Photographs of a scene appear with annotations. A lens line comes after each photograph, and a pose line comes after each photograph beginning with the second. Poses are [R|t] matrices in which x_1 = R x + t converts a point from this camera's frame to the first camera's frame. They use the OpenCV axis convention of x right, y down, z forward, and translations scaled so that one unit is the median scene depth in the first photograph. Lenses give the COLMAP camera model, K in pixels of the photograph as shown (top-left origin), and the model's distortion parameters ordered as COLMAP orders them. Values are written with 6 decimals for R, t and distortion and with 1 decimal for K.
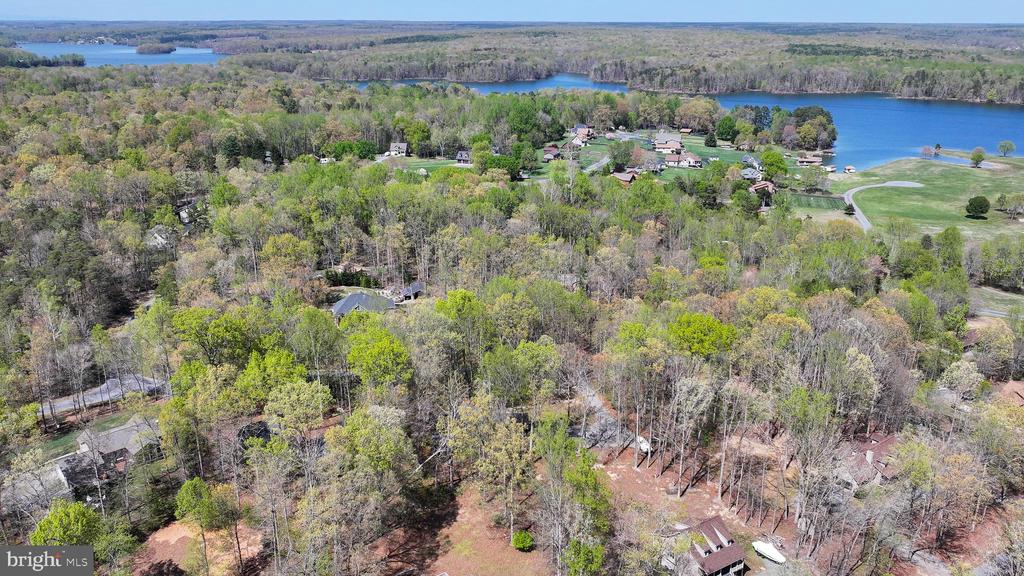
lens RADIAL K [[835.0, 0, 511.7], [0, 835.0, 291.8], [0, 0, 1]] dist [0.009931, -0.009124]
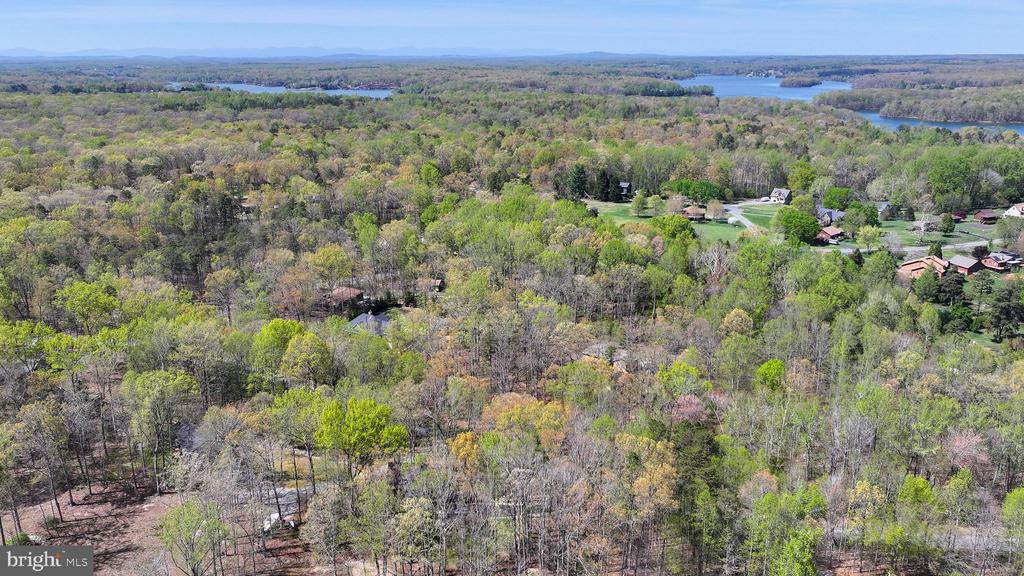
lens RADIAL K [[835.0, 0, 513.3], [0, 835.0, 286.0], [0, 0, 1]] dist [0.009931, -0.009124]
pose [[0.719897, 0.183042, -0.669511, 0.150478], [-0.212440, 0.976415, 0.038520, -0.026005], [0.660771, 0.114500, 0.741803, 0.079934]]
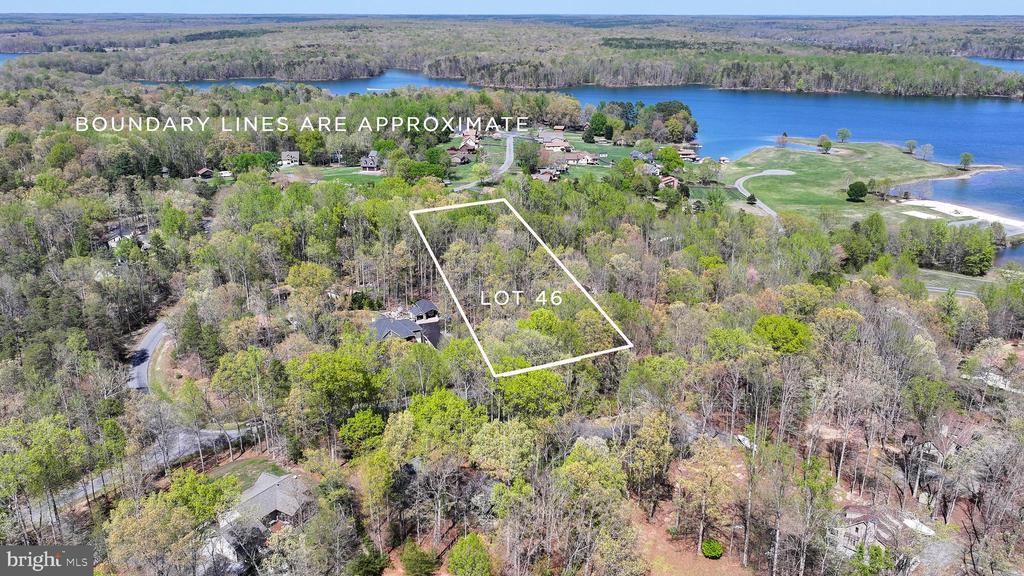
lens RADIAL K [[835.0, 0, 511.5], [0, 835.0, 292.0], [0, 0, 1]] dist [0.009931, -0.009124]
pose [[0.973044, -0.075007, 0.218082, -0.058765], [0.073097, 0.997183, 0.016825, -0.007994], [-0.218730, -0.000431, 0.975785, 0.004300]]
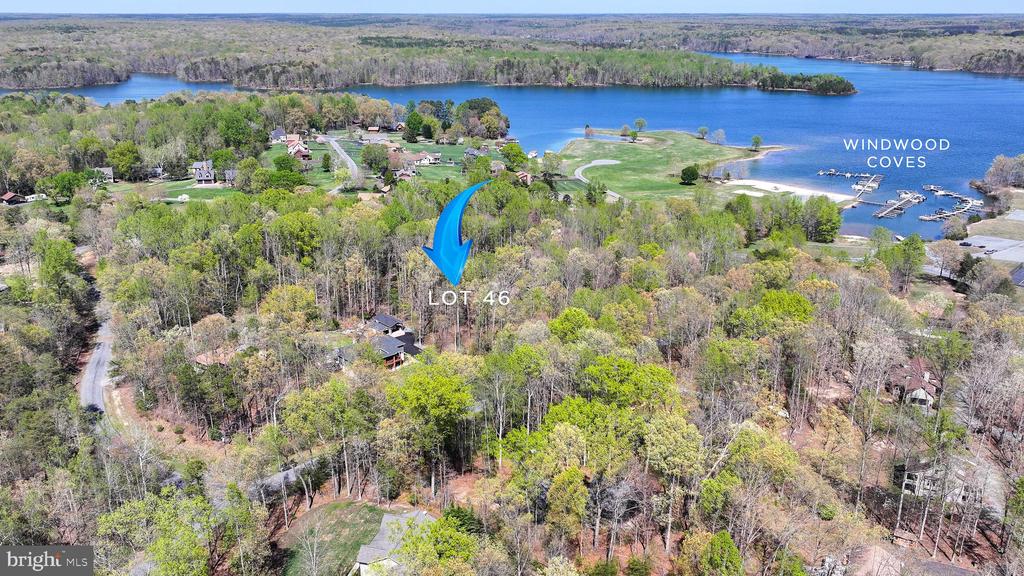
lens RADIAL K [[835.0, 0, 511.7], [0, 835.0, 293.5], [0, 0, 1]] dist [0.009931, -0.009124]
pose [[0.857377, -0.168464, 0.486338, -0.114396], [0.162647, 0.985177, 0.054524, -0.016190], [-0.488314, 0.032353, 0.872068, 0.028702]]
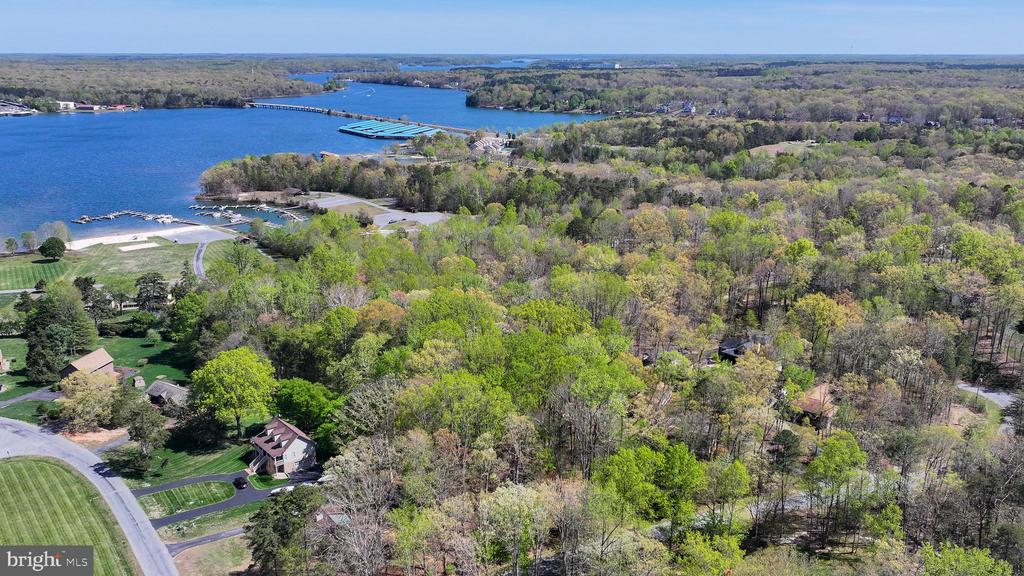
lens RADIAL K [[835.0, 0, 514.1], [0, 835.0, 289.1], [0, 0, 1]] dist [0.009931, -0.009124]
pose [[-0.476037, -0.245475, 0.844471, -0.201466], [0.272491, 0.871822, 0.407032, -0.123915], [-0.836144, 0.423873, -0.348130, 0.370324]]
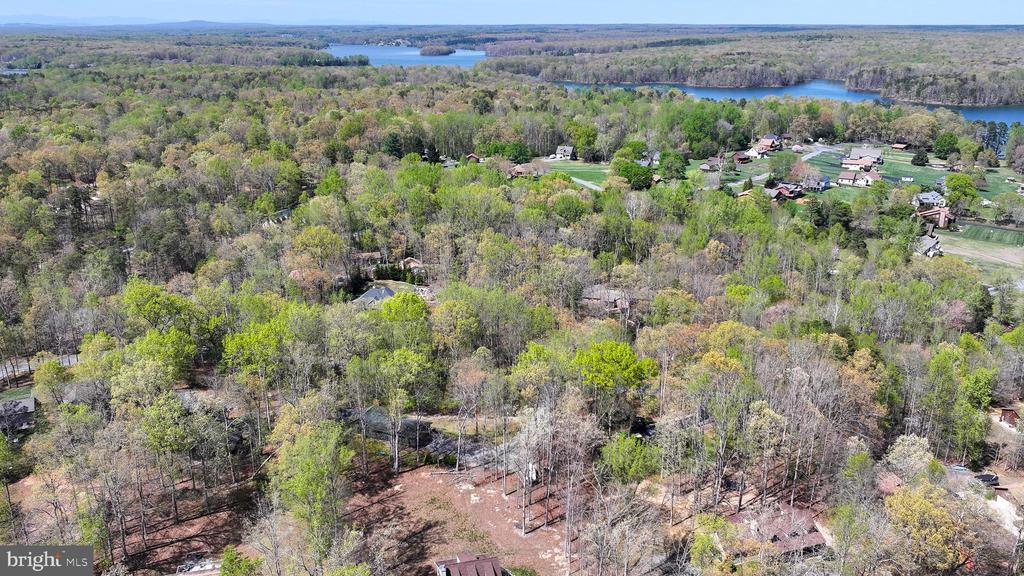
lens RADIAL K [[835.0, 0, 511.9], [0, 835.0, 289.1], [0, 0, 1]] dist [0.009931, -0.009124]
pose [[0.947587, 0.095156, -0.305000, 0.067854], [-0.097211, 0.995228, 0.008479, -0.005056], [0.304351, 0.021614, 0.952315, 0.015059]]
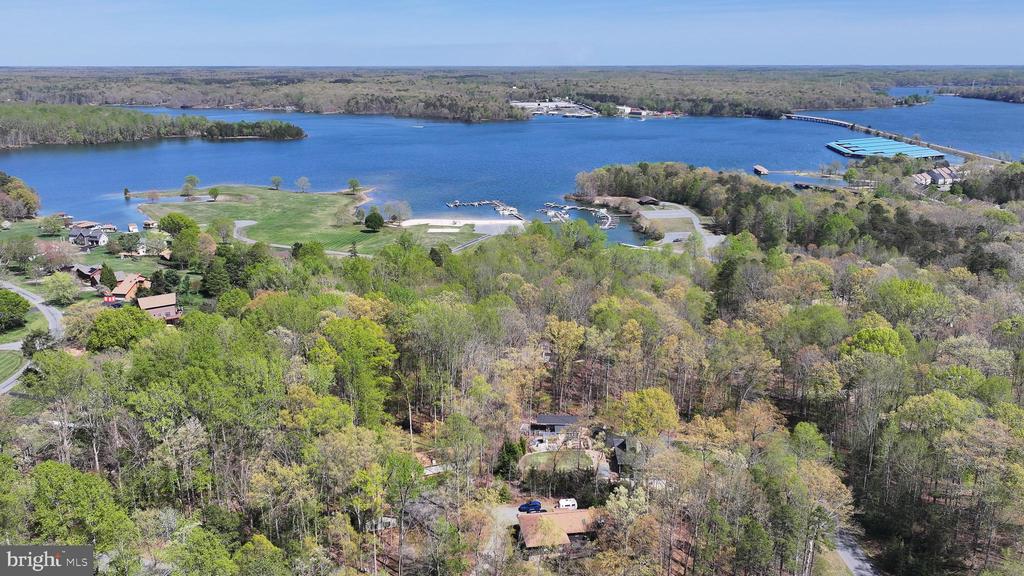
lens RADIAL K [[835.0, 0, 509.7], [0, 835.0, 283.8], [0, 0, 1]] dist [0.009931, -0.009124]
pose [[0.233339, -0.252586, 0.939017, -0.197977], [0.305262, 0.935884, 0.175887, -0.067515], [-0.923238, 0.245605, 0.295483, 0.206960]]
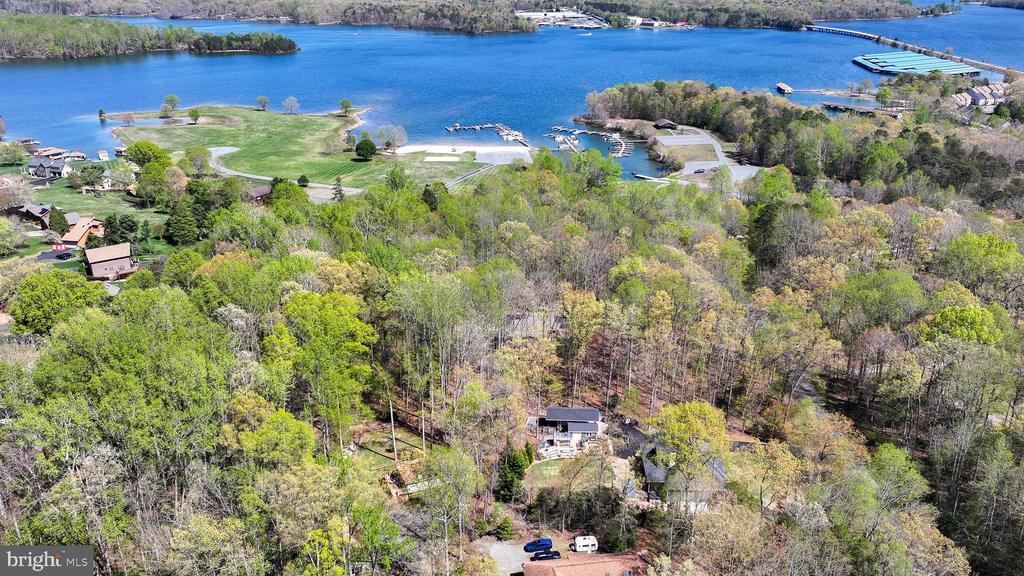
lens RADIAL K [[835.0, 0, 511.3], [0, 835.0, 284.7], [0, 0, 1]] dist [0.009931, -0.009124]
pose [[0.237142, -0.346805, 0.907463, -0.161831], [0.305491, 0.913343, 0.269220, -0.070021], [-0.922193, 0.213378, 0.322537, 0.215040]]
